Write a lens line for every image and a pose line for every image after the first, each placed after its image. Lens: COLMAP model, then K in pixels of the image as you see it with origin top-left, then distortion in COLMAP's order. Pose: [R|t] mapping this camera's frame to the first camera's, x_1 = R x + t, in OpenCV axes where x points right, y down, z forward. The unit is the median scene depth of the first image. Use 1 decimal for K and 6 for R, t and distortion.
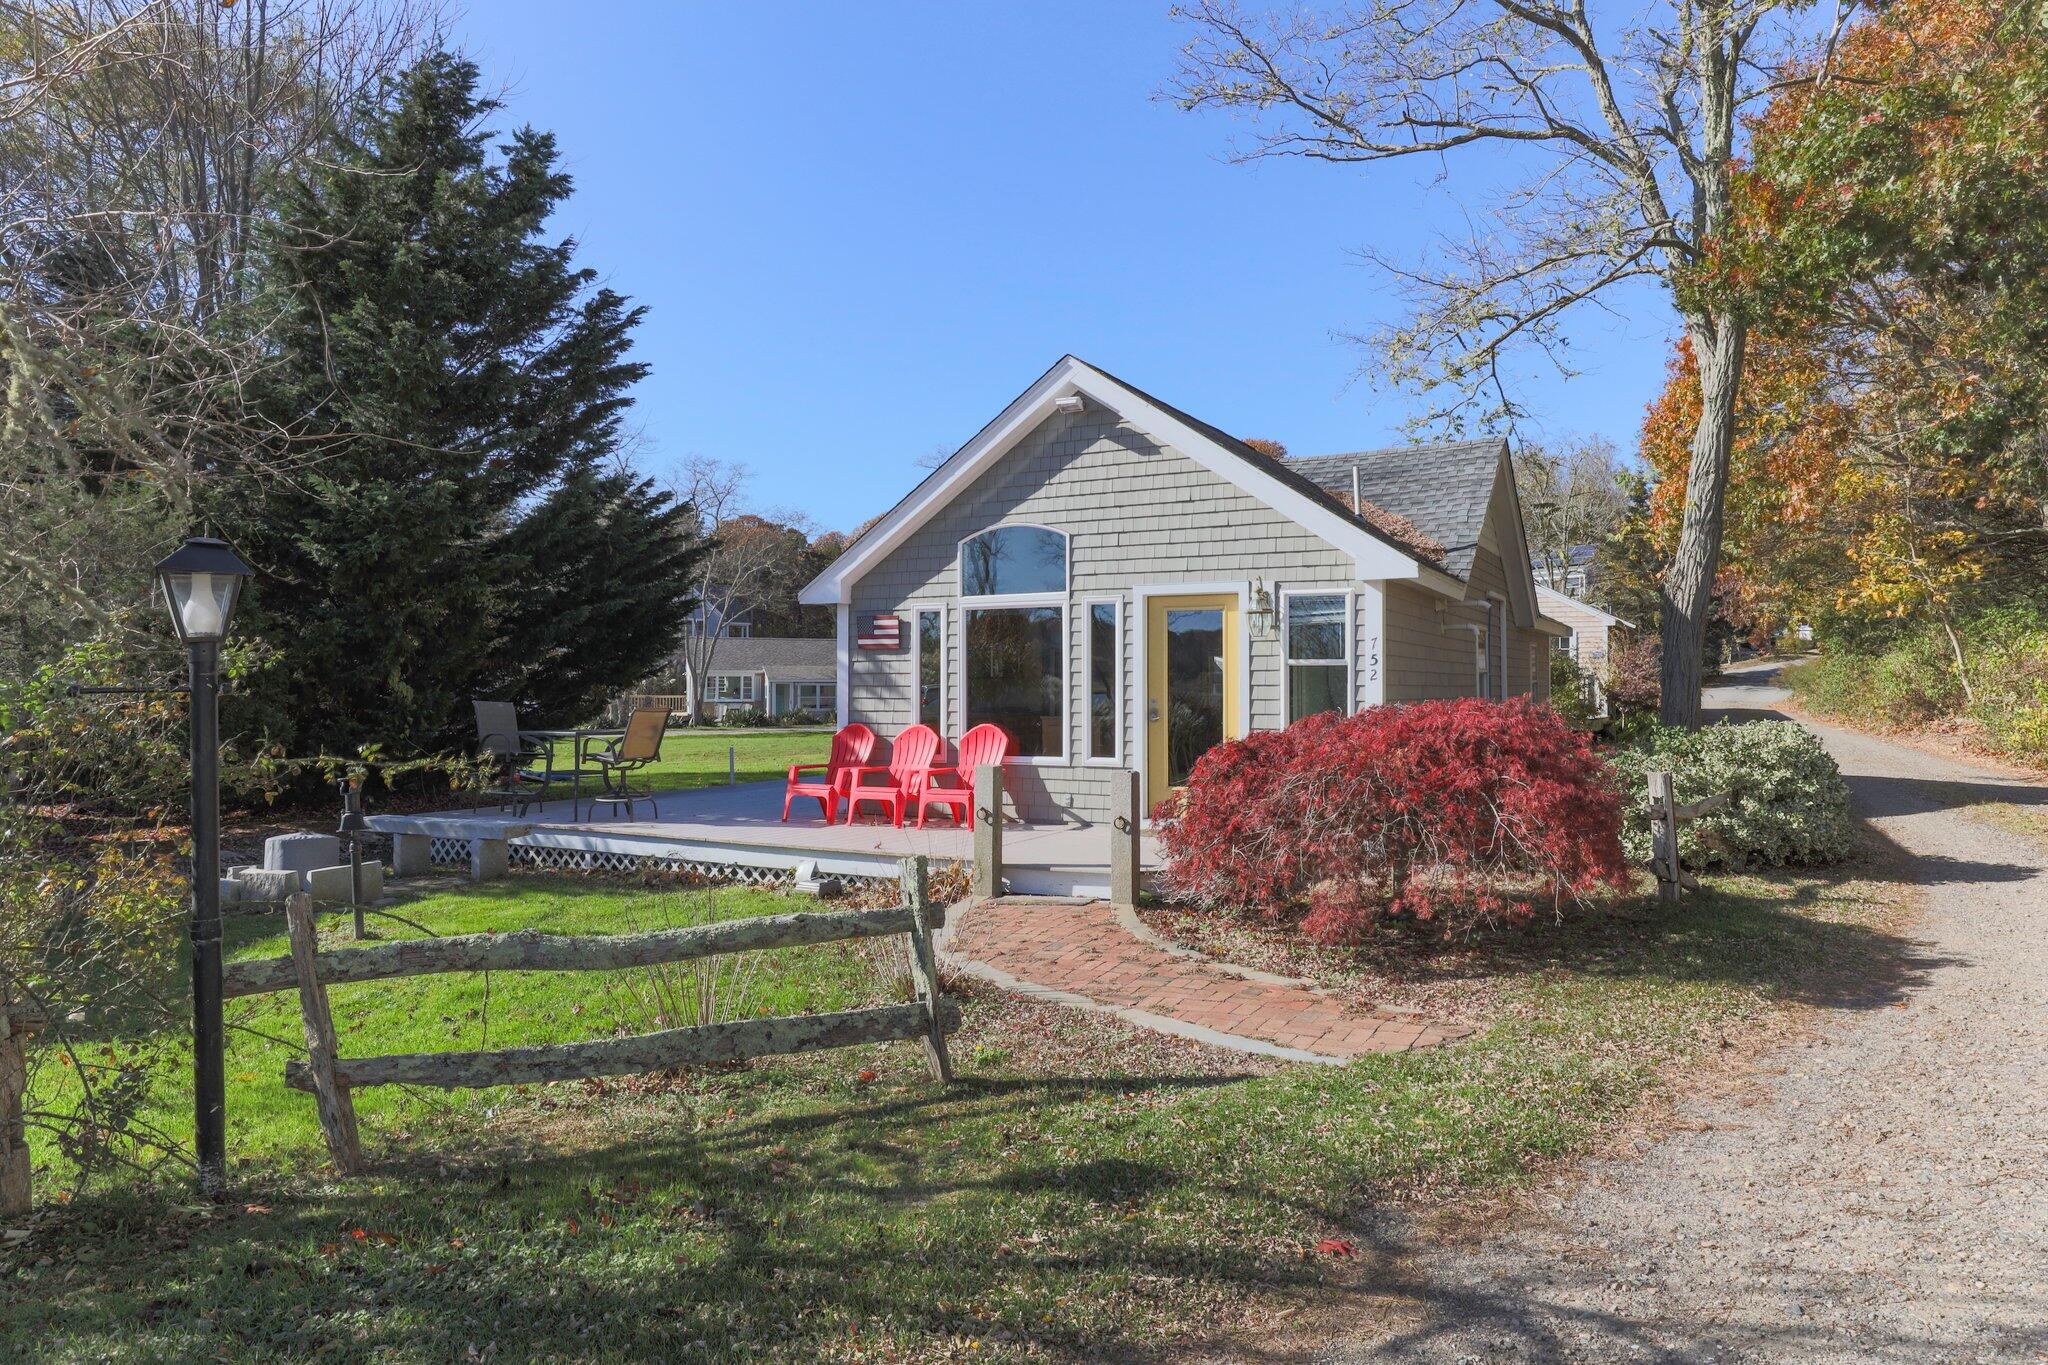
lens RADIAL K [[1248.5, 0, 1024.0], [0, 1248.5, 682.5], [0, 0, 1]] dist [-0.027084, 0.000234]
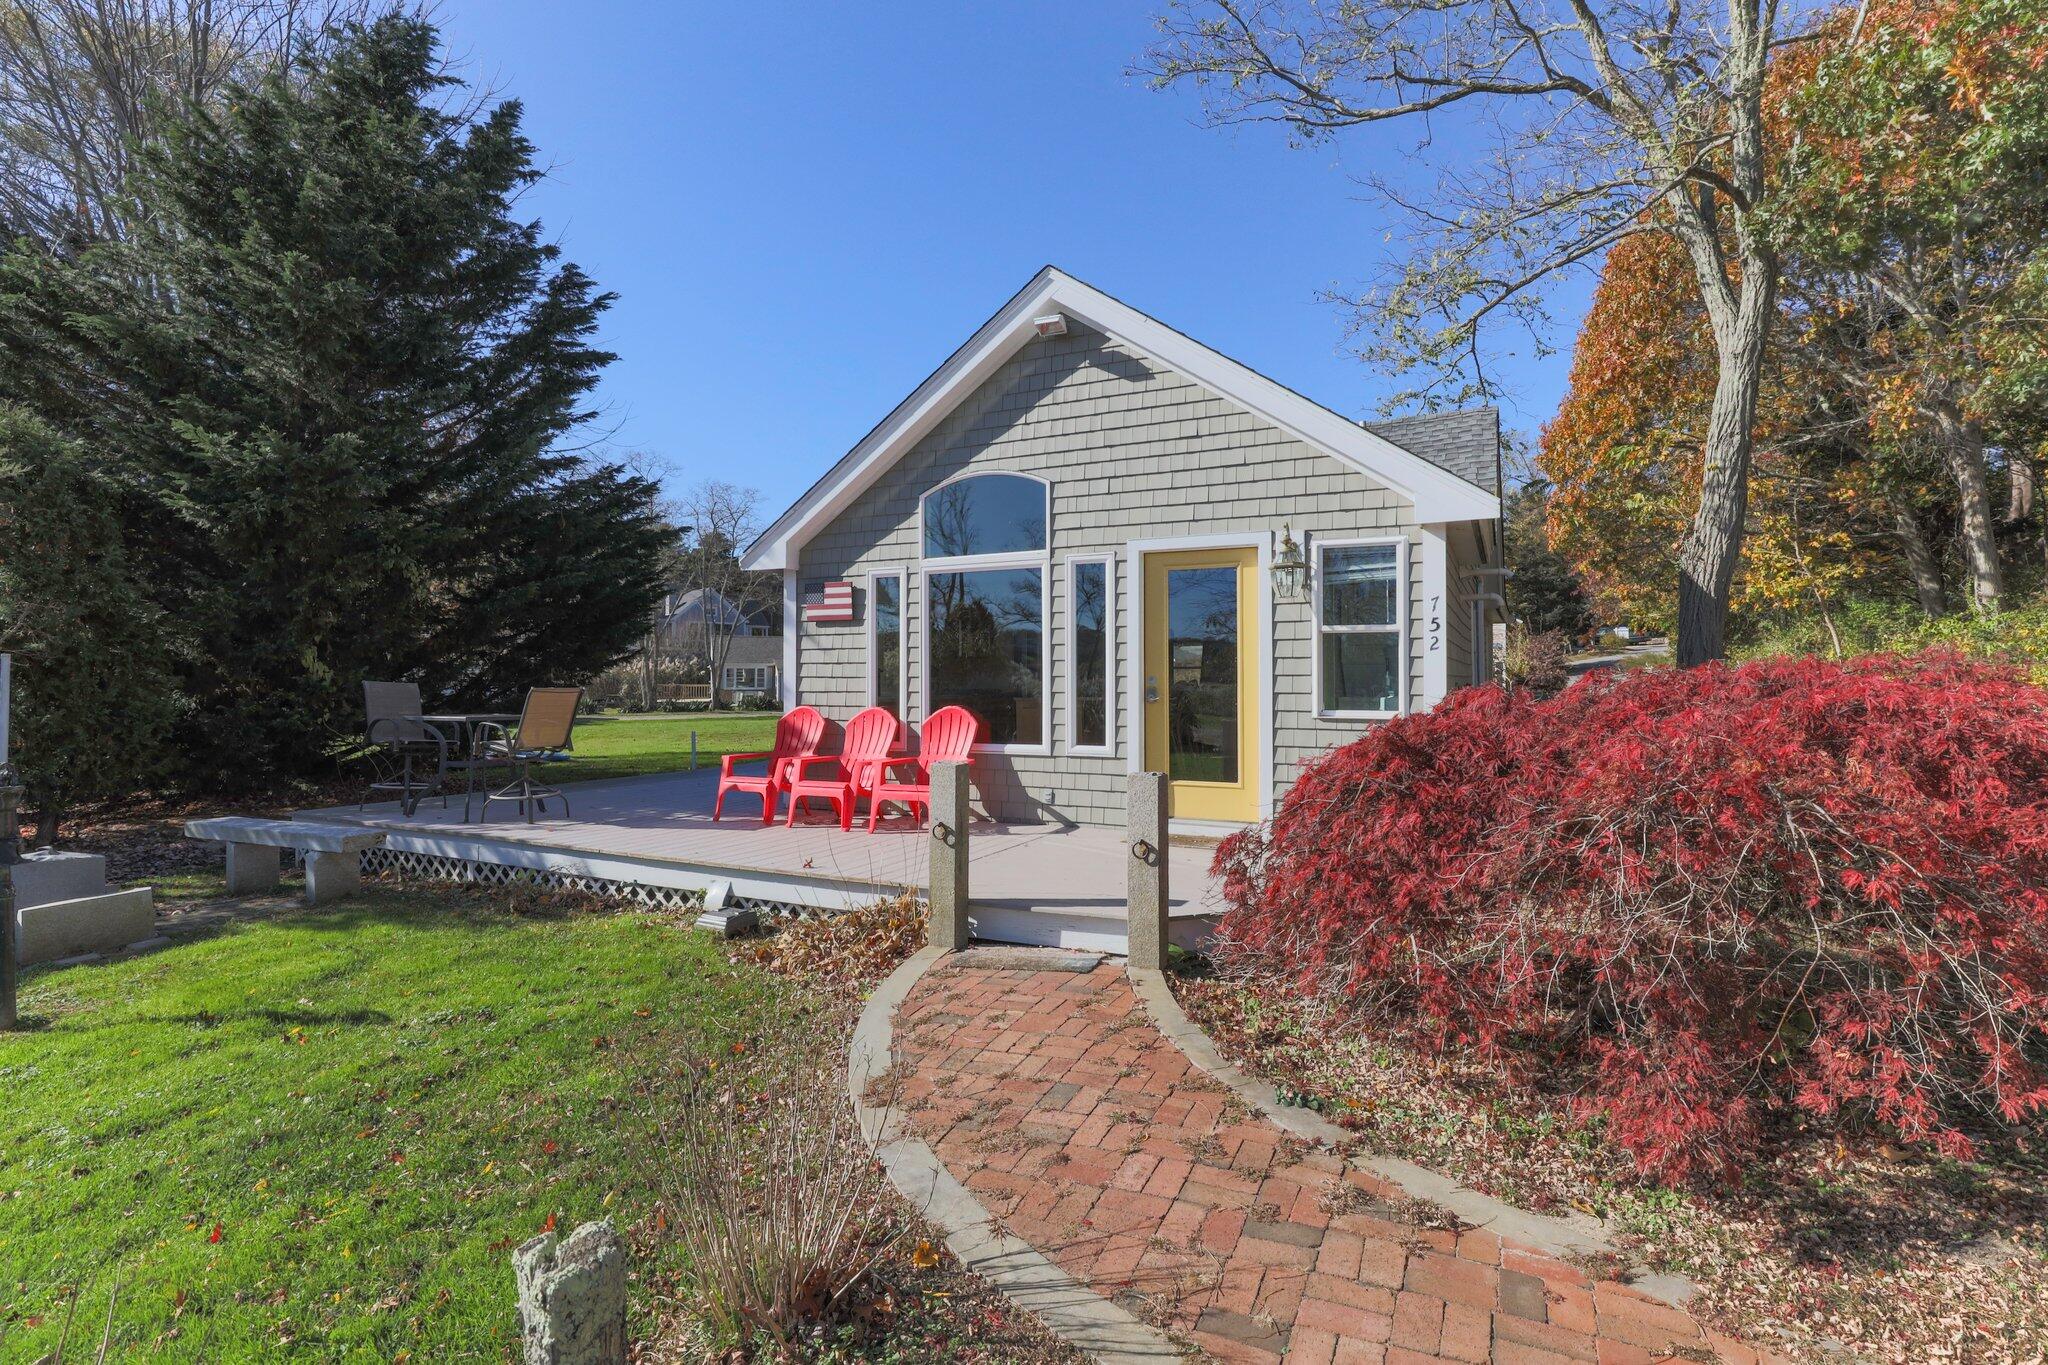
lens RADIAL K [[969.4, 0, 1024.0], [0, 969.4, 682.5], [0, 0, 1]] dist [-0.029030, 0.000418]
pose [[0.999445, -0.001514, 0.033264, -0.003163], [0.001285, 0.999975, 0.006915, 0.012874], [-0.033273, -0.006869, 0.999423, 0.345309]]
